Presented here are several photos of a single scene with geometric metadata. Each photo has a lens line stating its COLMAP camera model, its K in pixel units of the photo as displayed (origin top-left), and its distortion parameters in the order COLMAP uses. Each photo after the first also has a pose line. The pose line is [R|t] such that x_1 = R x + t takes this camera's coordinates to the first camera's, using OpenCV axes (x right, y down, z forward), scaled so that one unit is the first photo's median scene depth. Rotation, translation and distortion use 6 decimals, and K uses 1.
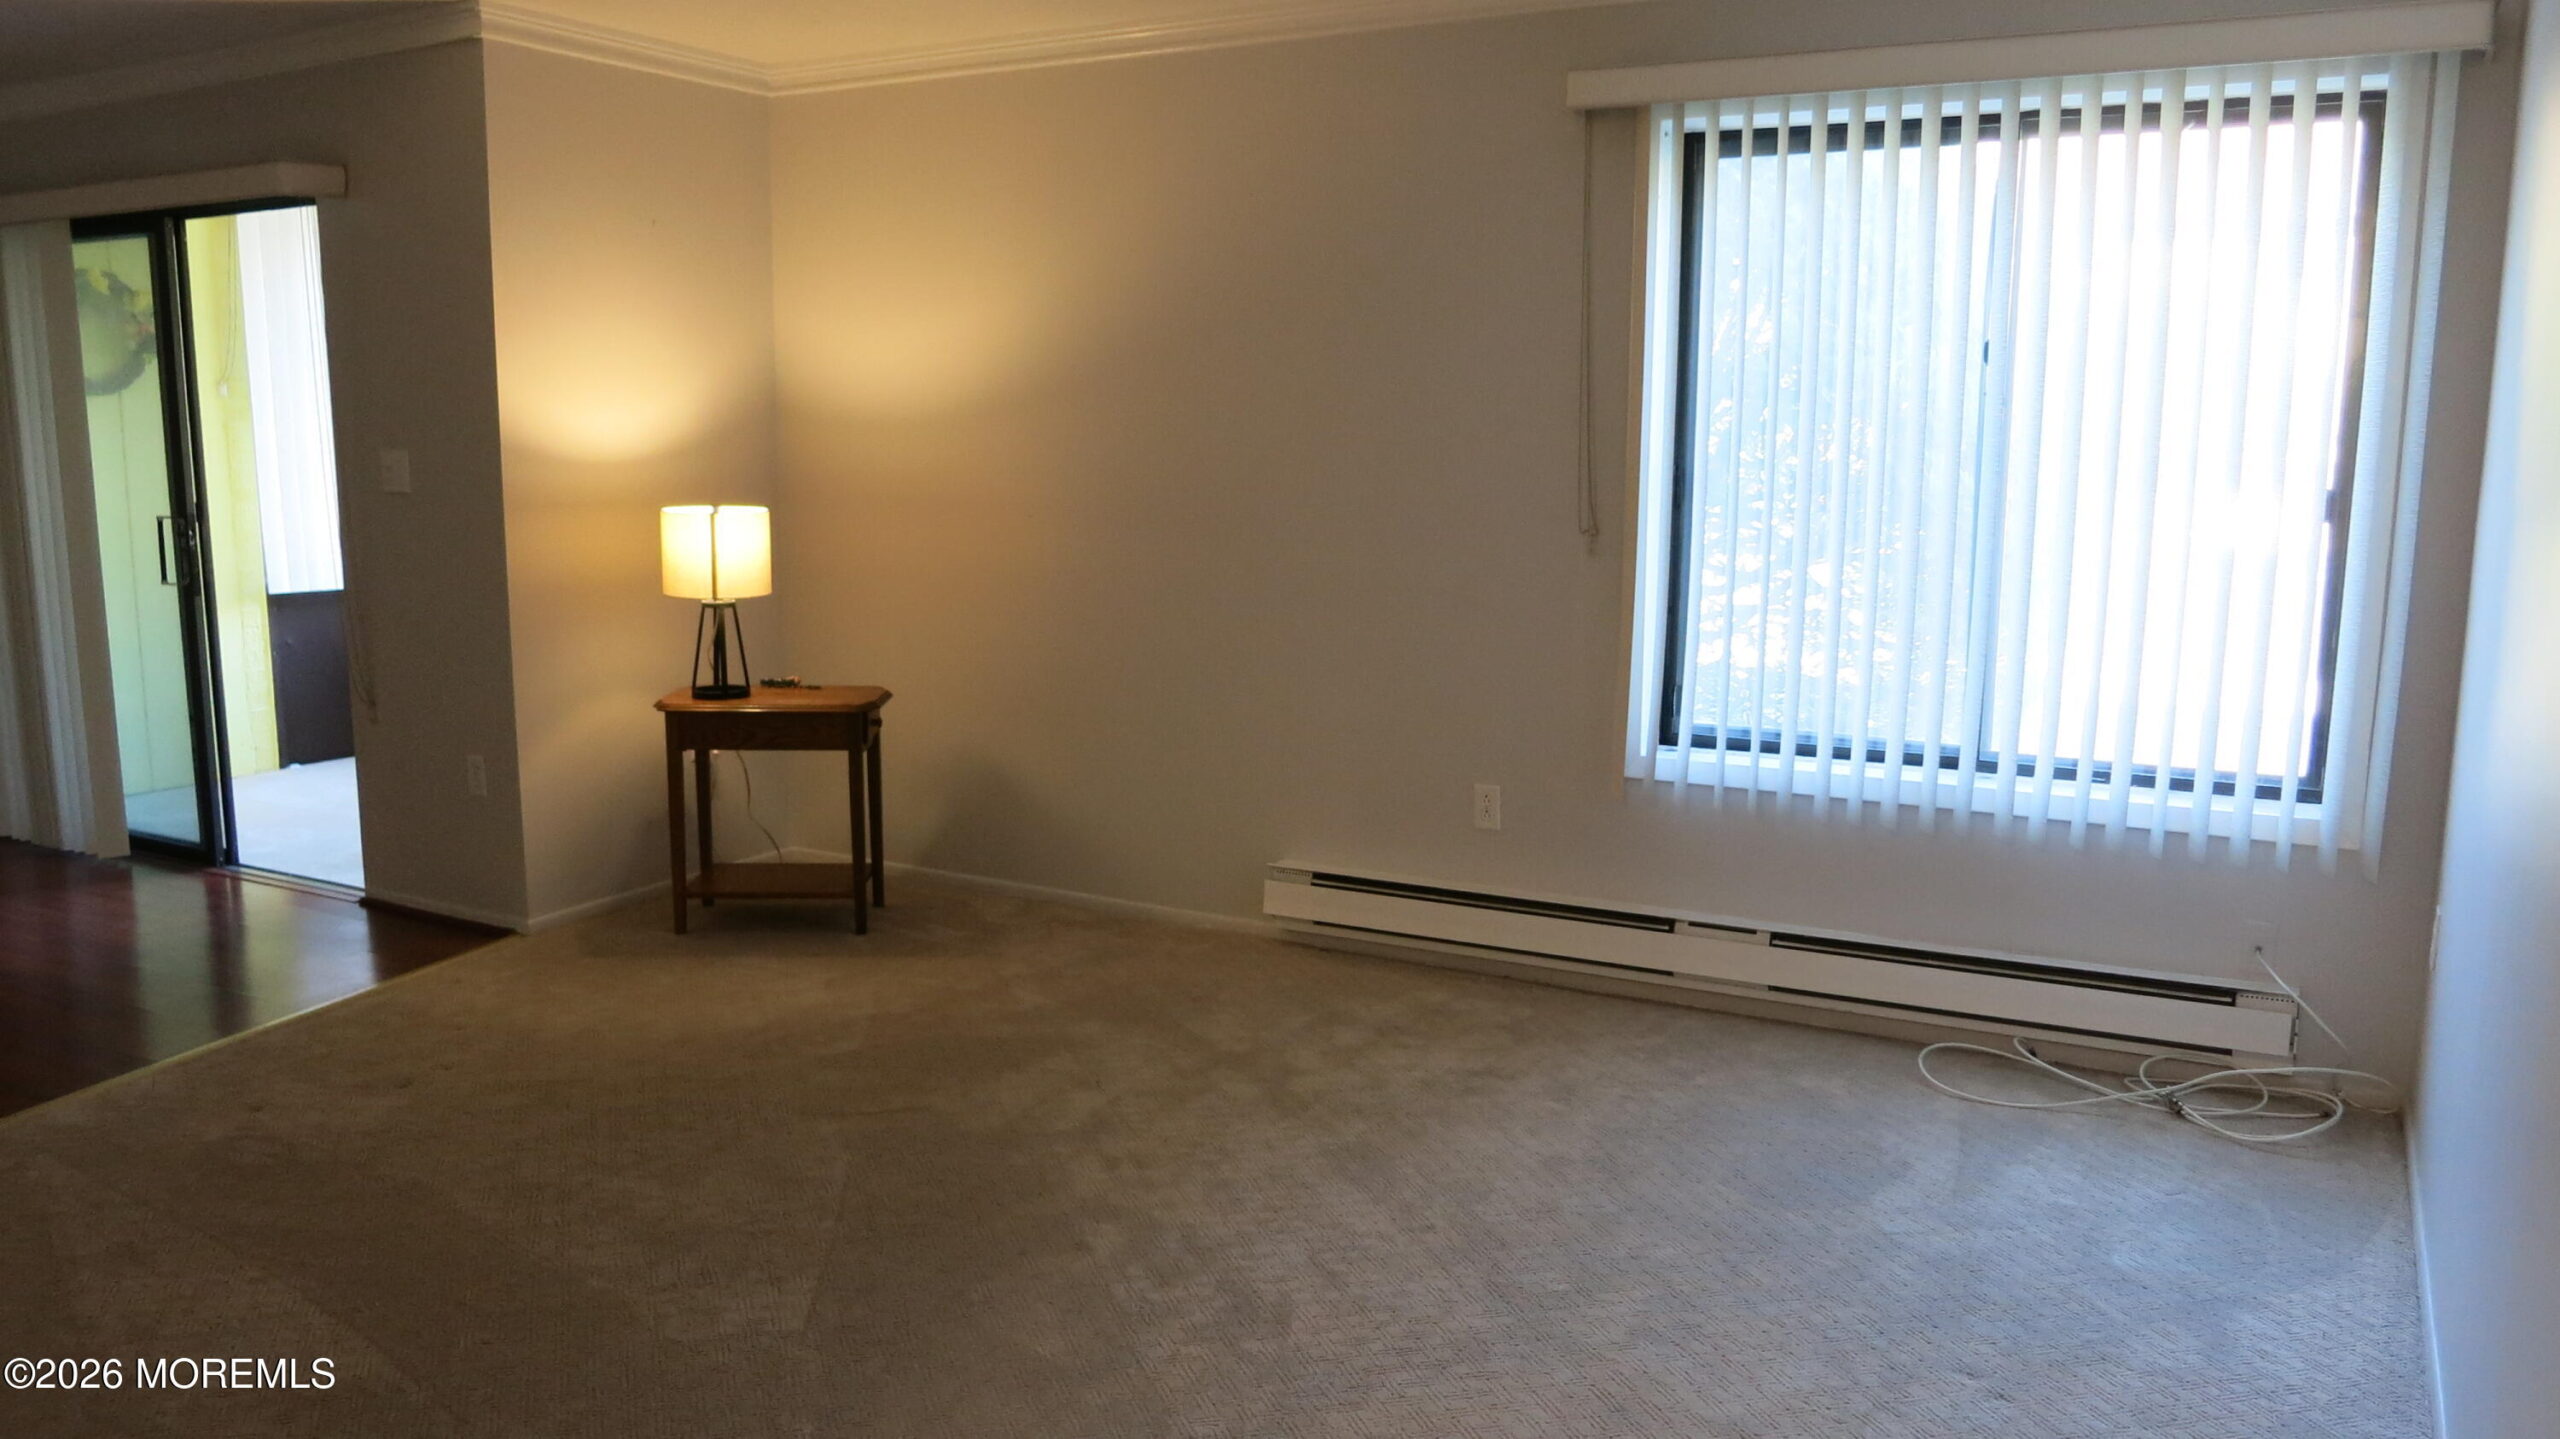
lens RADIAL K [[1864.0, 0, 1280.0], [0, 1864.0, 719.5], [0, 0, 1]] dist [-0.040369, 0.003162]
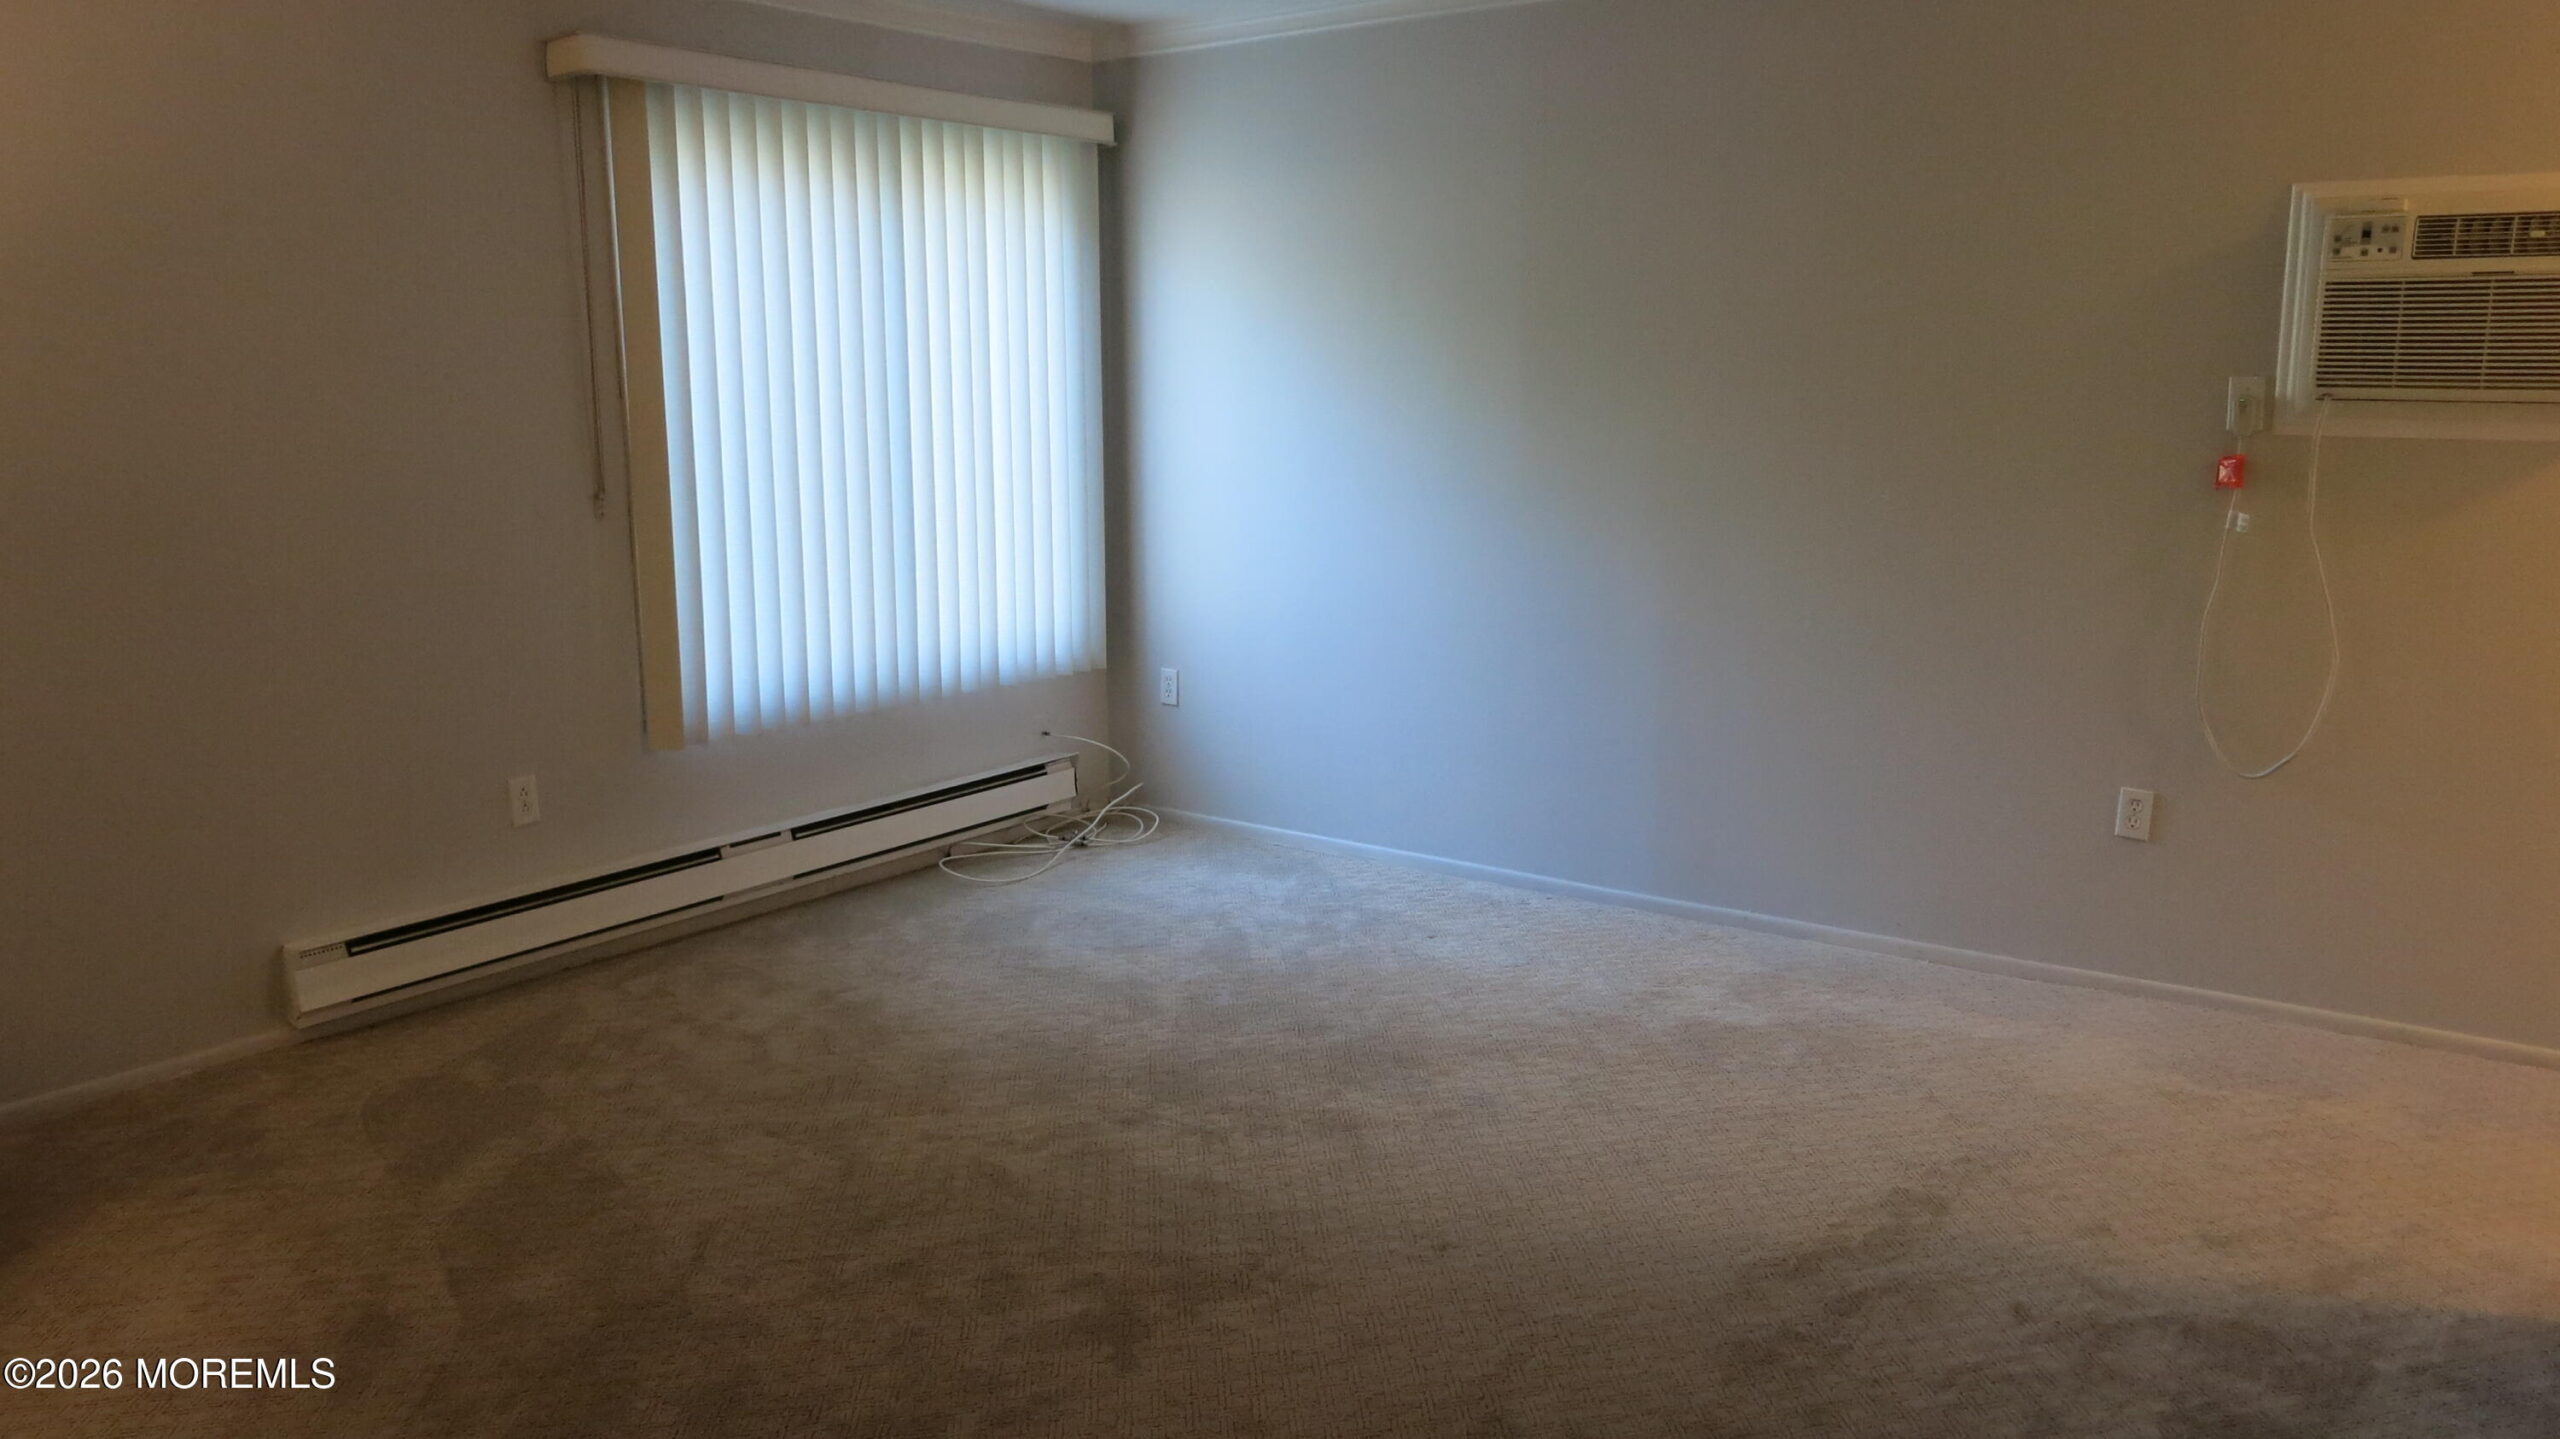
lens RADIAL K [[1867.3, 0, 1280.0], [0, 1867.3, 719.5], [0, 0, 1]] dist [0.005178, 0.001615]
pose [[0.137160, -0.188344, 0.972478, -0.785883], [0.166839, 0.972124, 0.164744, -0.089438], [-0.976397, 0.139651, 0.164759, 0.489343]]
